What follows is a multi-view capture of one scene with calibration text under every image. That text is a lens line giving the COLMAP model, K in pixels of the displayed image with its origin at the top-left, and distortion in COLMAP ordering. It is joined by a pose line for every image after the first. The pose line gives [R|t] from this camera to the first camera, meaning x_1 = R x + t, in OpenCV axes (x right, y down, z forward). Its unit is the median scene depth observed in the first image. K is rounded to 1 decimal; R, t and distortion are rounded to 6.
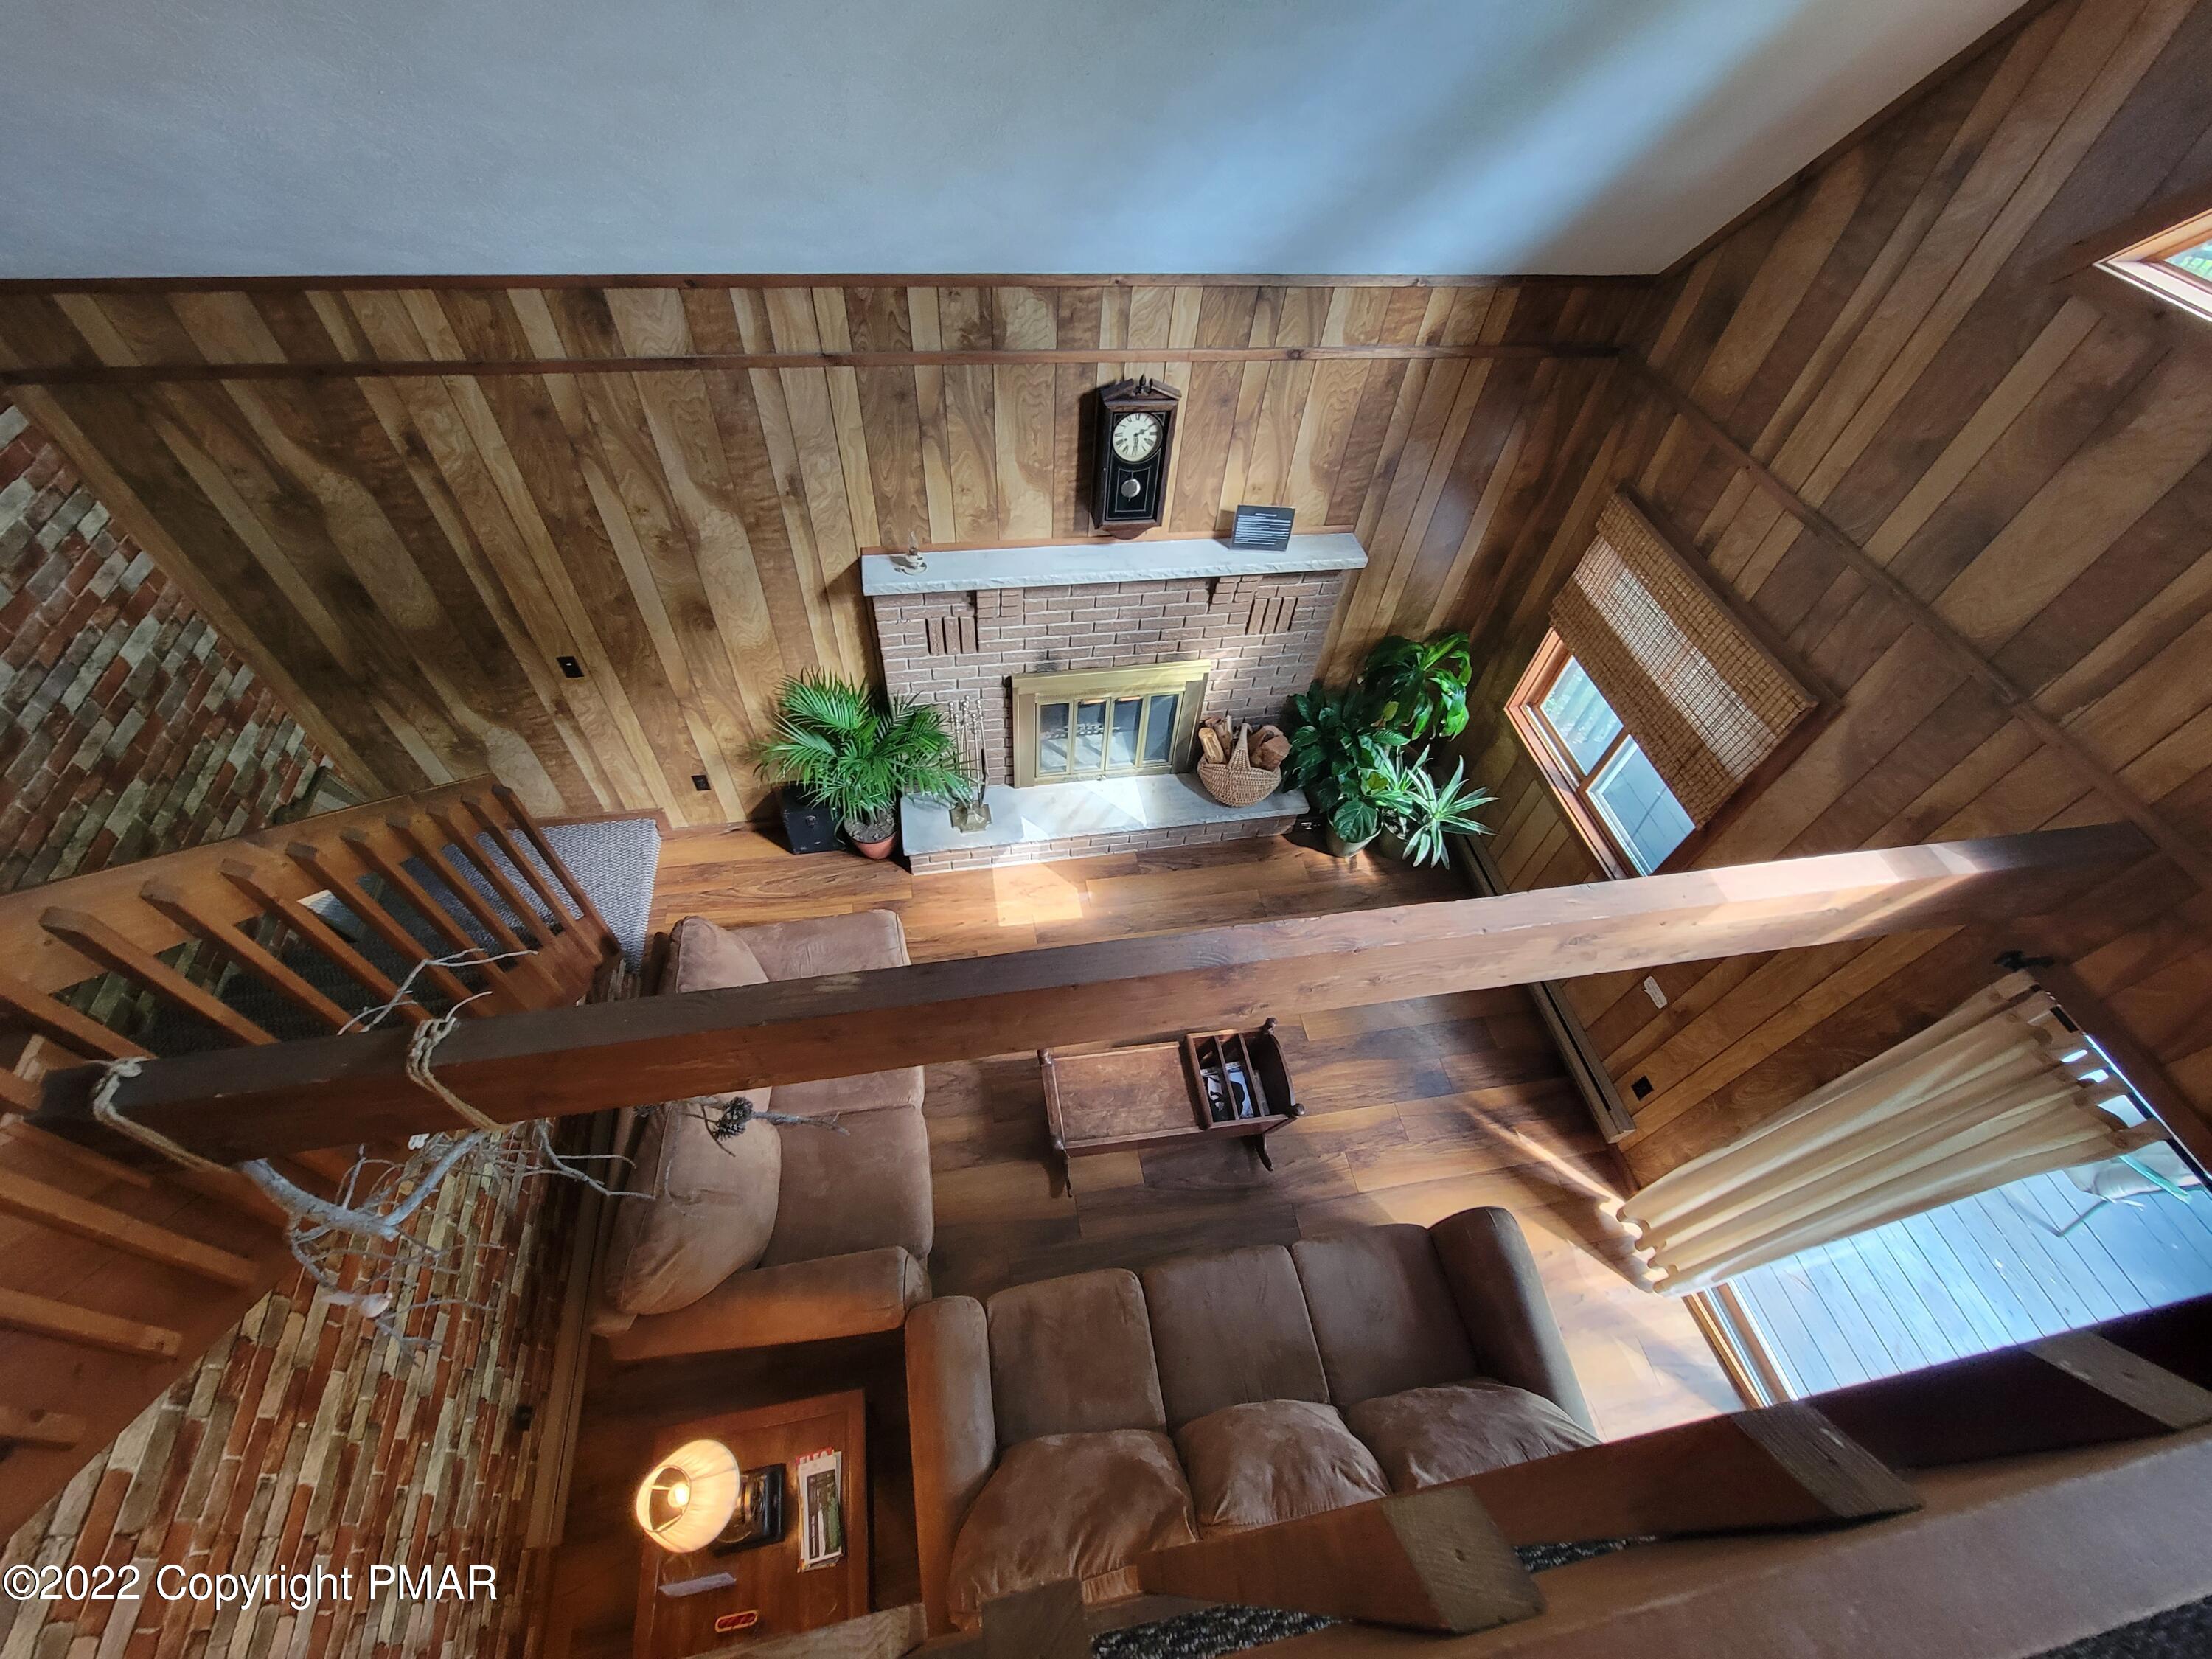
lens RADIAL K [[899.1, 0, 1105.7], [0, 899.1, 833.1], [0, 0, 1]] dist [-0.004352, 0.001052]
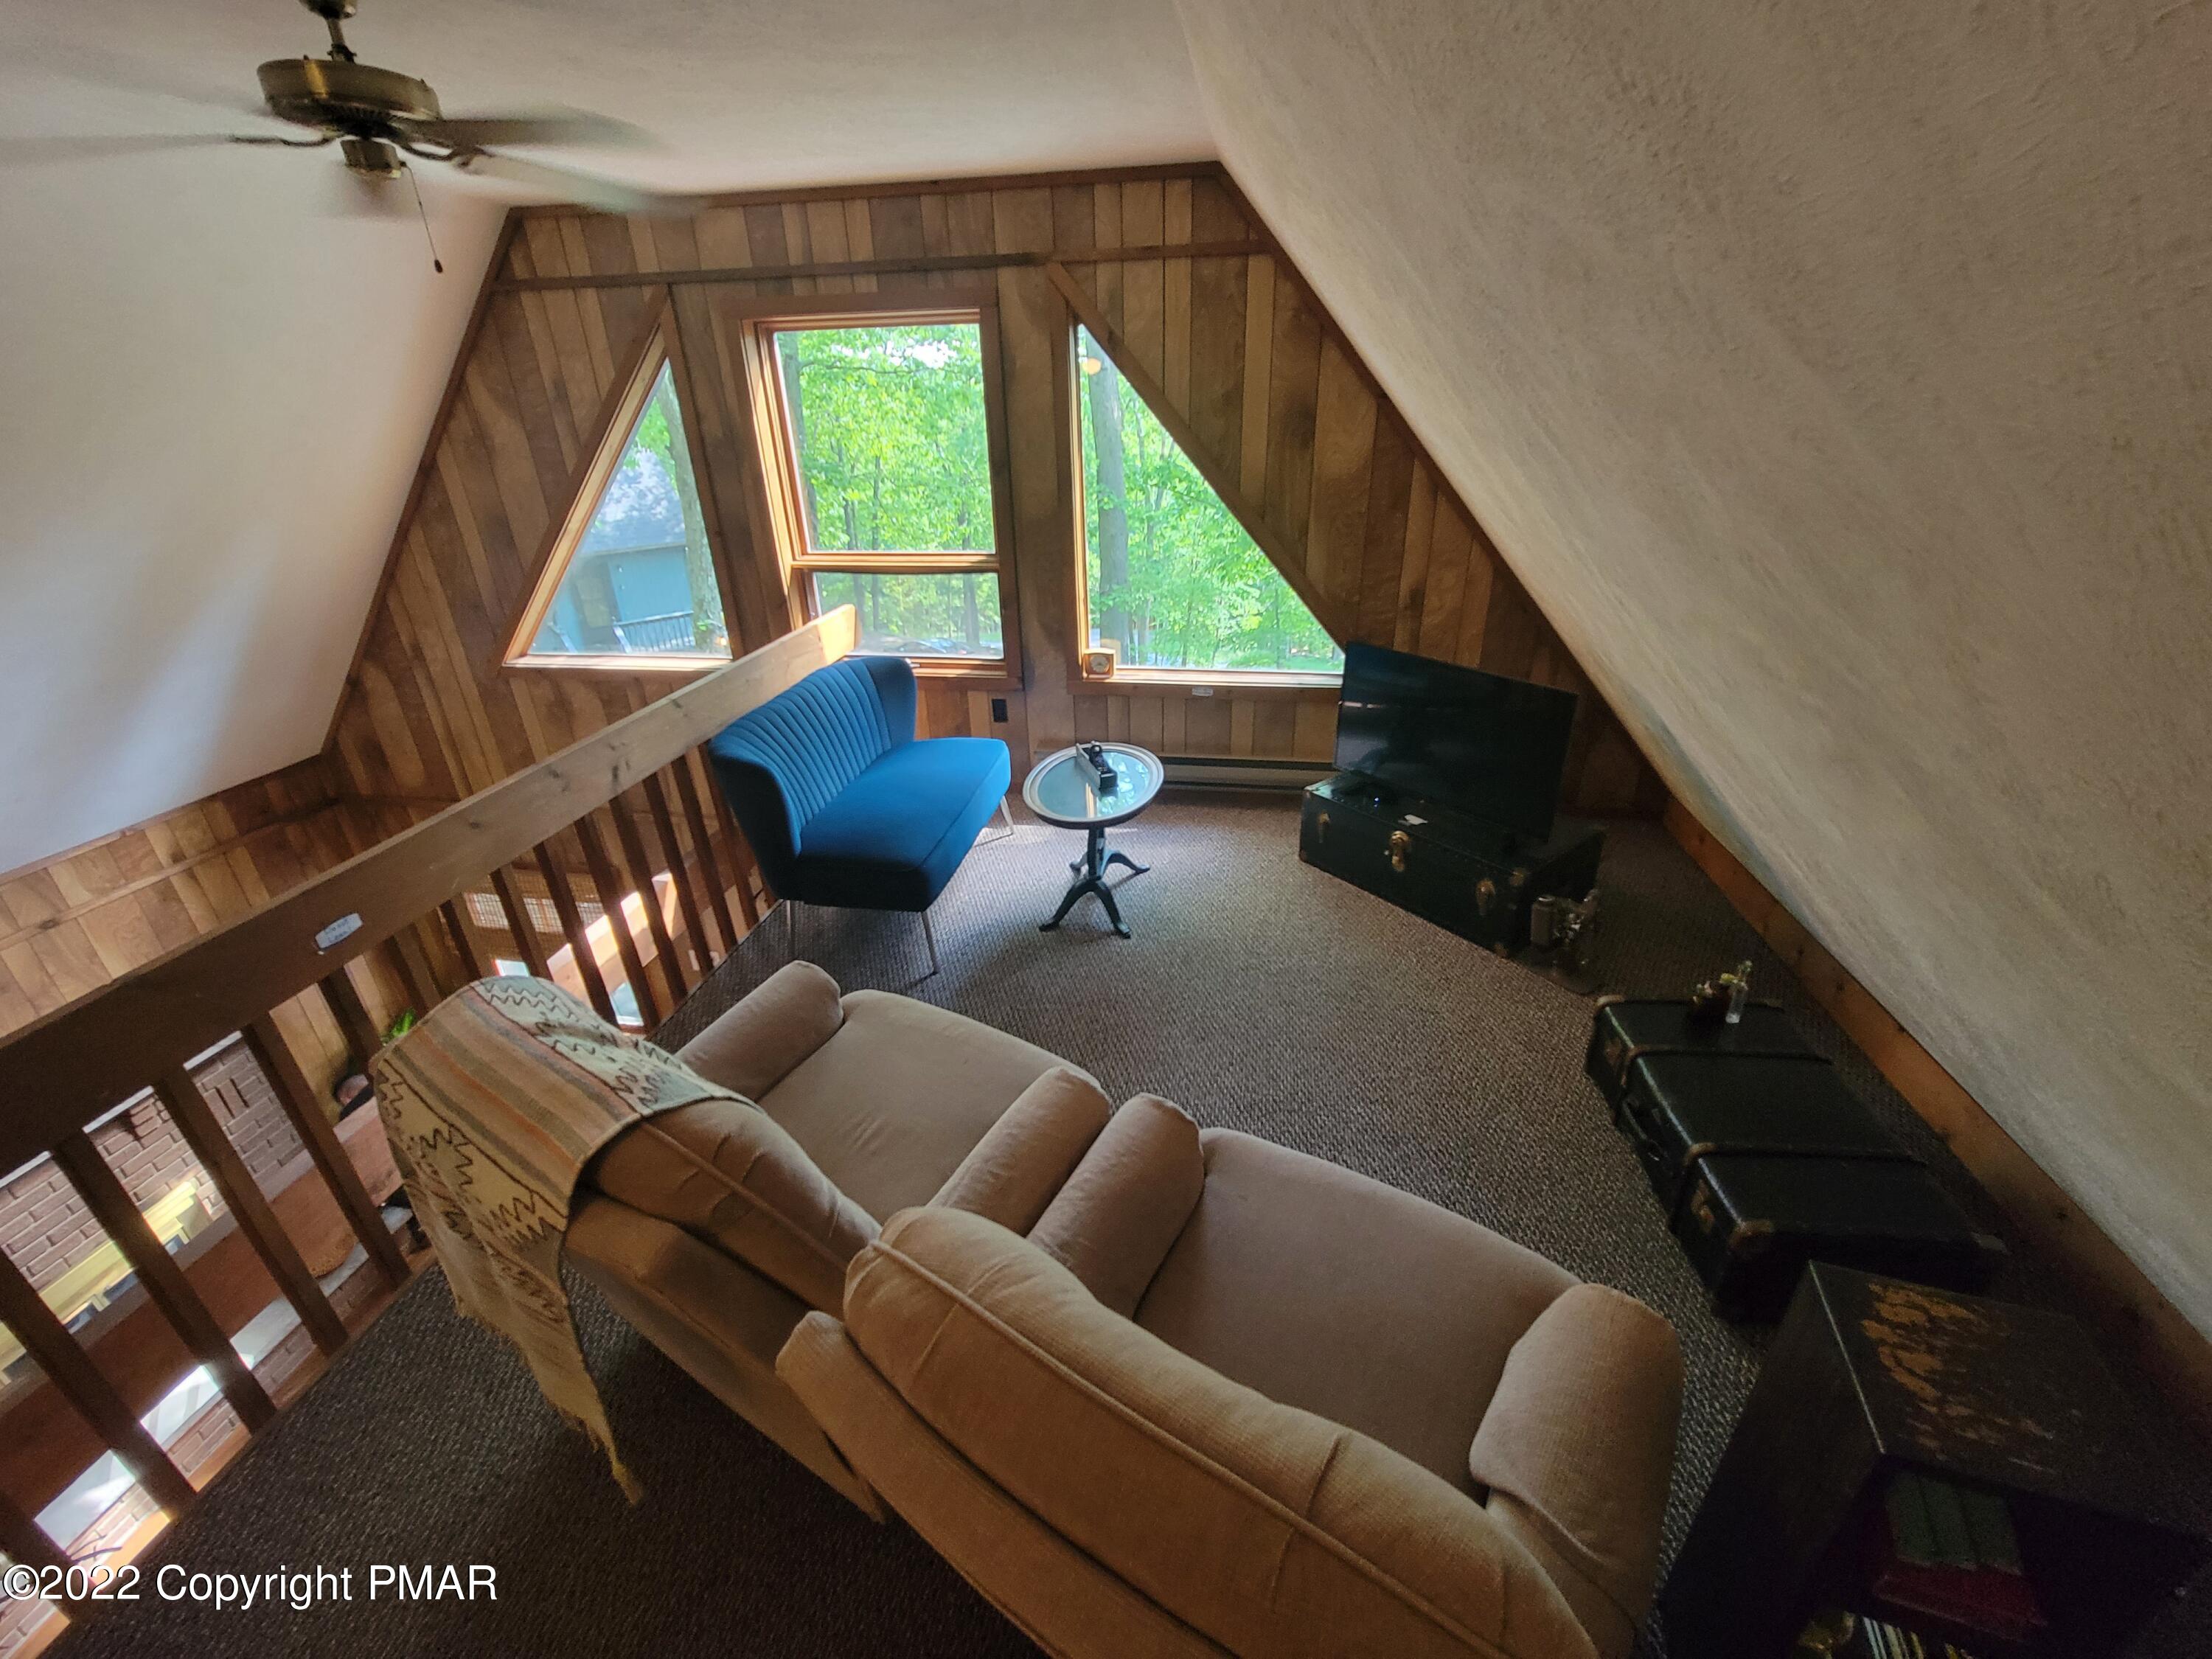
lens RADIAL K [[899.1, 0, 1114.2], [0, 899.1, 829.5], [0, 0, 1]] dist [-0.004352, 0.001052]
pose [[0.331908, -0.474279, 0.815412, -0.217296], [0.768558, 0.637167, 0.057768, 0.381610], [-0.546952, 0.607517, 0.575992, -0.497093]]
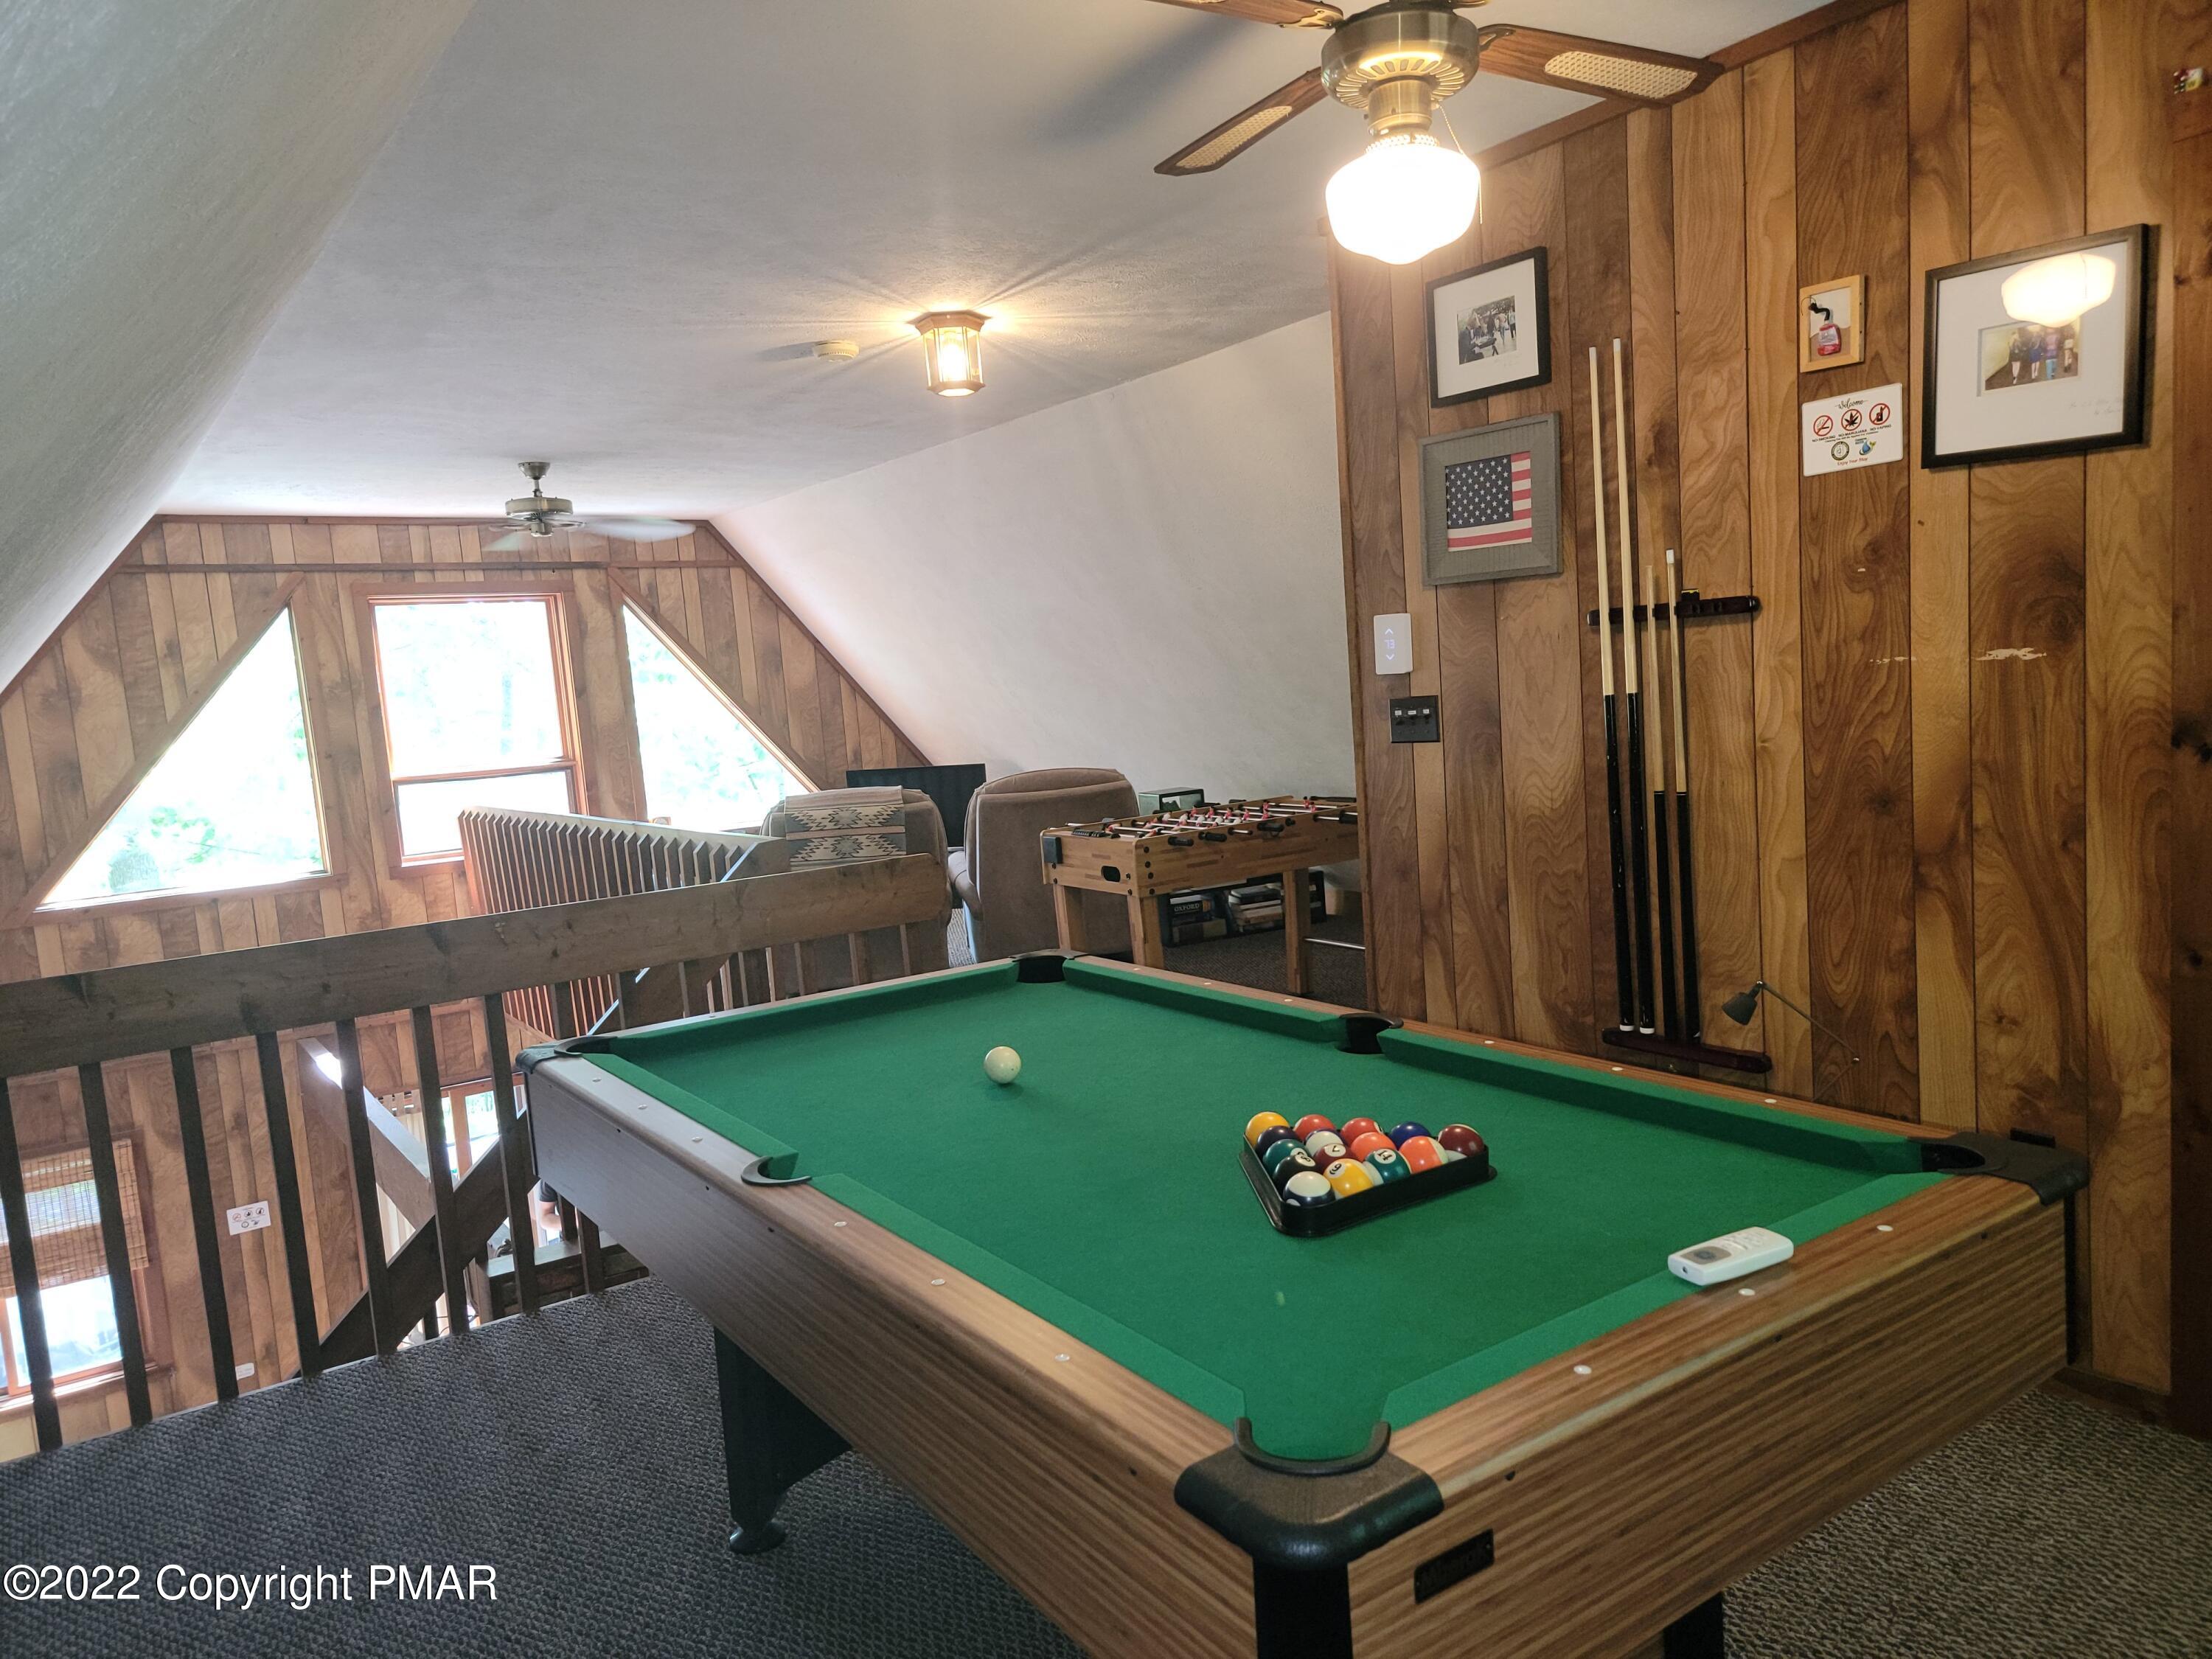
lens RADIAL K [[1552.3, 0, 1143.8], [0, 1552.3, 865.7], [0, 0, 1]] dist [0.082281, -0.062893]
pose [[-0.458796, -0.150633, 0.875680, -2.002886], [0.720094, 0.514332, 0.465755, -0.344486], [-0.520548, 0.844258, -0.127503, 0.030133]]
